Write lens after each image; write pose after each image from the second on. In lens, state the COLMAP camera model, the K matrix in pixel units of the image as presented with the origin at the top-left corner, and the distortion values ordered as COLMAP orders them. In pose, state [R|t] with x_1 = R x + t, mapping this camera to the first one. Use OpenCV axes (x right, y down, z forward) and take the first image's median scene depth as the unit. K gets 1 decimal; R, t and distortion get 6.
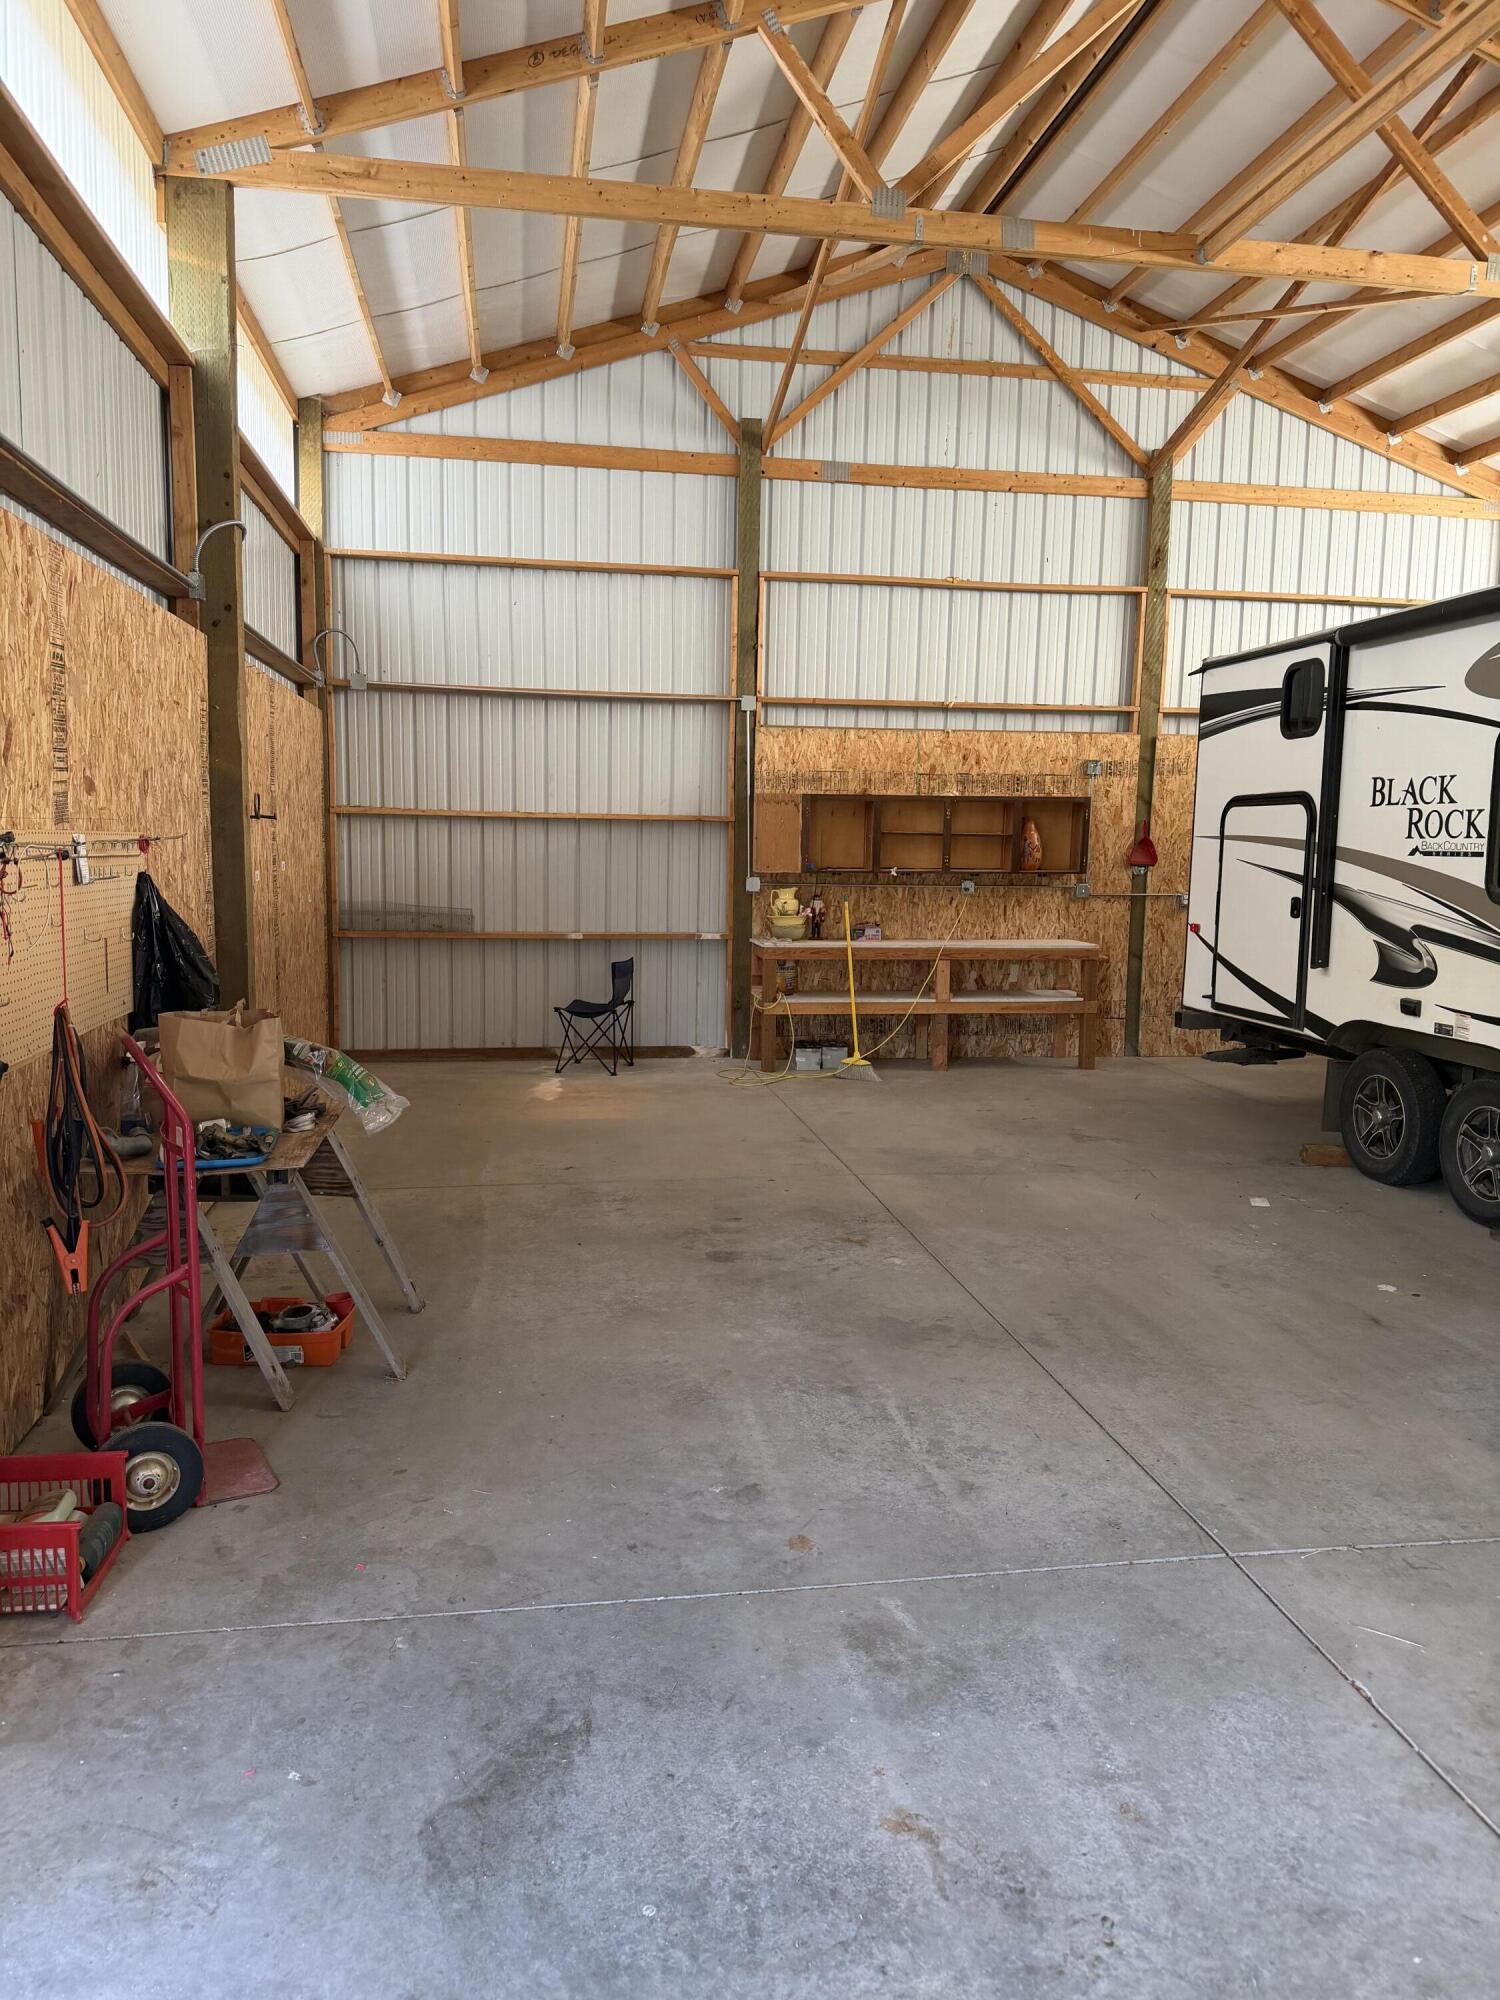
lens RADIAL K [[1376.8, 0, 750.0], [0, 1376.8, 1000.0], [0, 0, 1]] dist [0.052389, -0.076731]
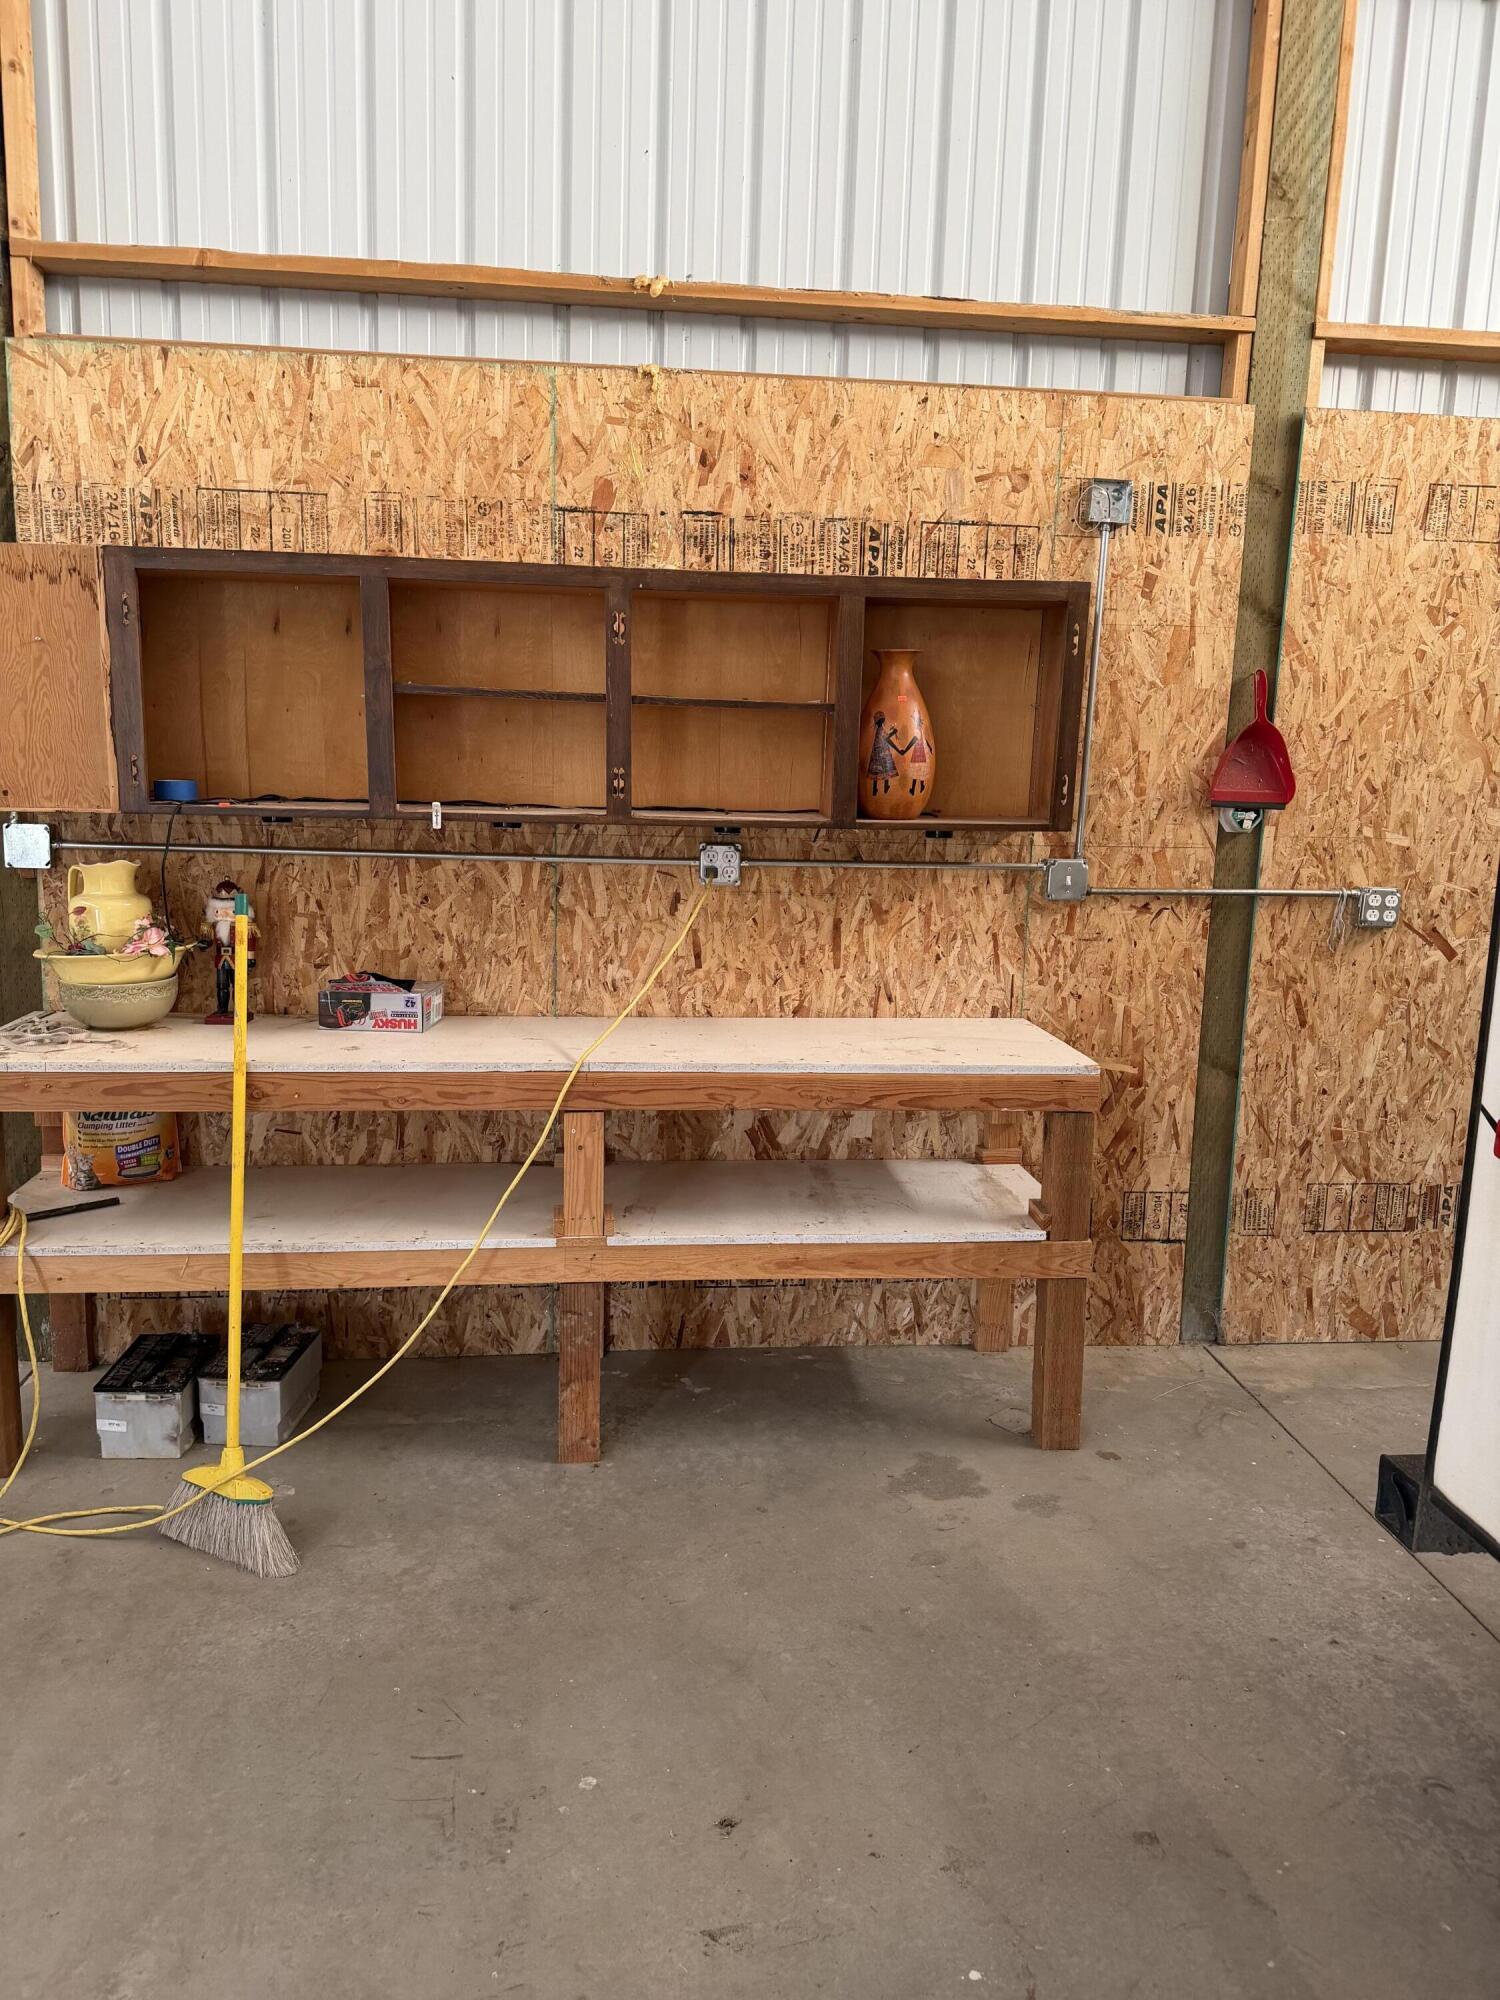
lens RADIAL K [[1376.8, 0, 750.0], [0, 1376.8, 1000.0], [0, 0, 1]] dist [0.052389, -0.076731]
pose [[0.999095, 0.017620, -0.038702, 0.177716], [-0.016052, 0.999052, 0.040464, -0.062183], [0.039378, -0.039806, 0.998431, 0.661966]]
